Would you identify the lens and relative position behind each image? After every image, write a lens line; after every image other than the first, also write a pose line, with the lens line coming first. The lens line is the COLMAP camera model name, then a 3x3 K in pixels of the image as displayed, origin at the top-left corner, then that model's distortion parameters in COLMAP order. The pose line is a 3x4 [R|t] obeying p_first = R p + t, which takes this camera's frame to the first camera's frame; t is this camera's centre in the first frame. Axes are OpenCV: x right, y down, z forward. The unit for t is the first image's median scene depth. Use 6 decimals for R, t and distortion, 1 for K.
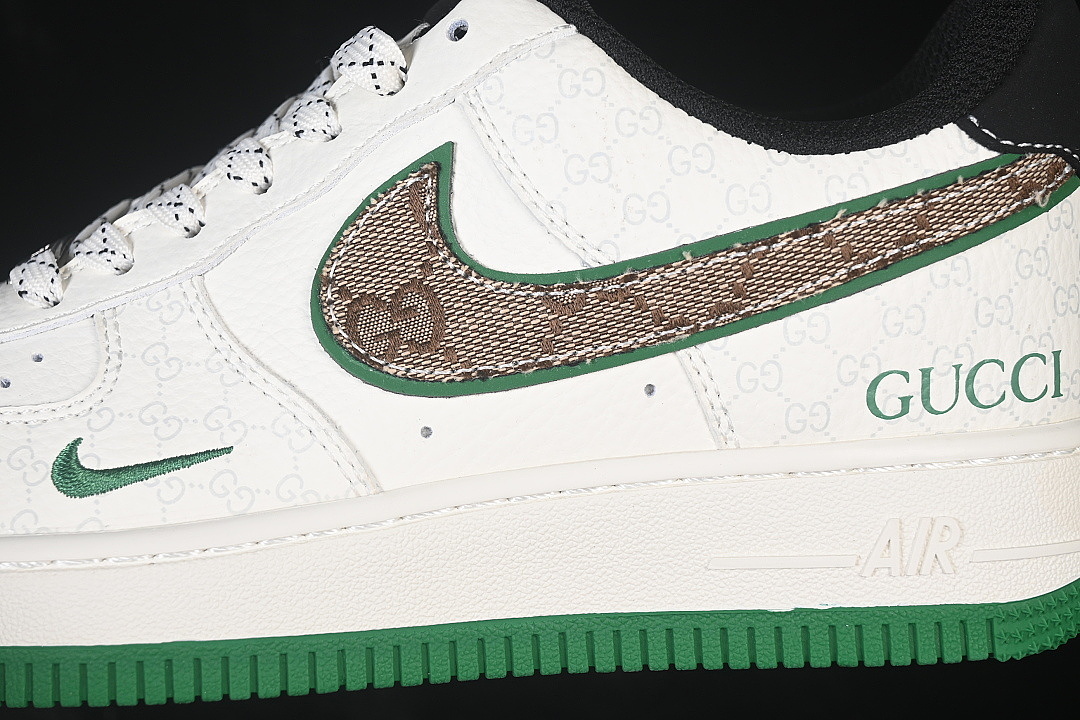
lens RADIAL K [[2349.7, 0, 543.7], [0, 2349.7, 358.7], [0, 0, 1]] dist [0.038028, 0.000000]
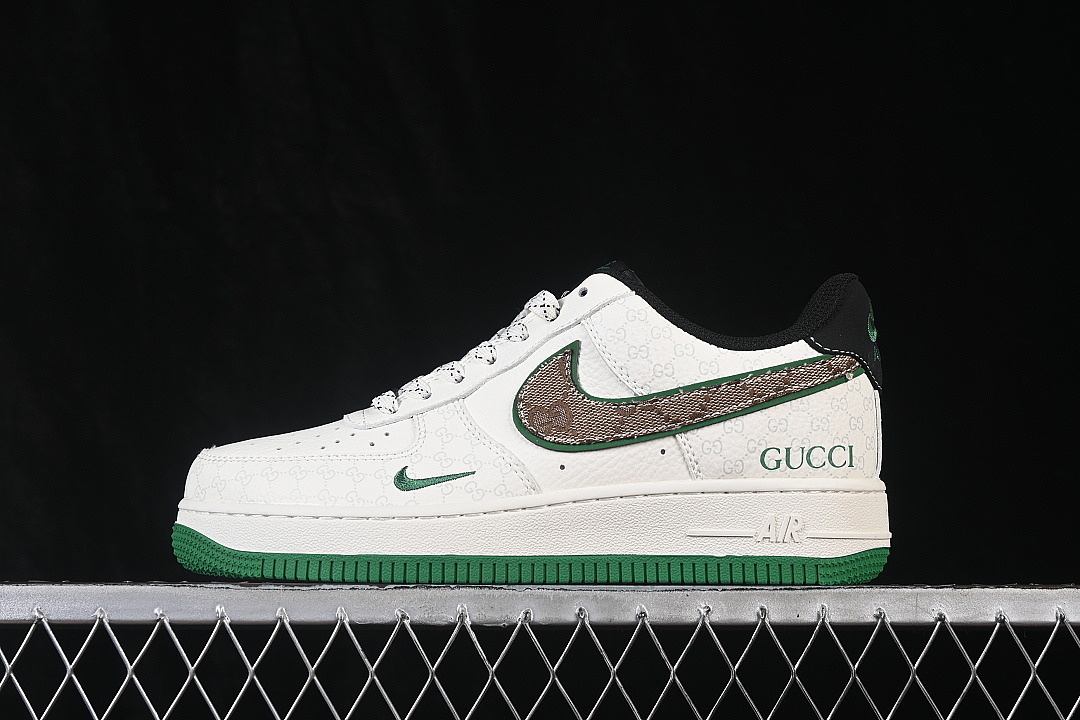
lens RADIAL K [[2349.7, 0, 541.6], [0, 2349.7, 358.3], [0, 0, 1]] dist [0.038028, 0.000000]
pose [[0.998049, 0.032595, -0.053258, 0.045860], [-0.041291, 0.984342, -0.171363, 0.311106], [0.046839, 0.173228, 0.983767, -1.209498]]
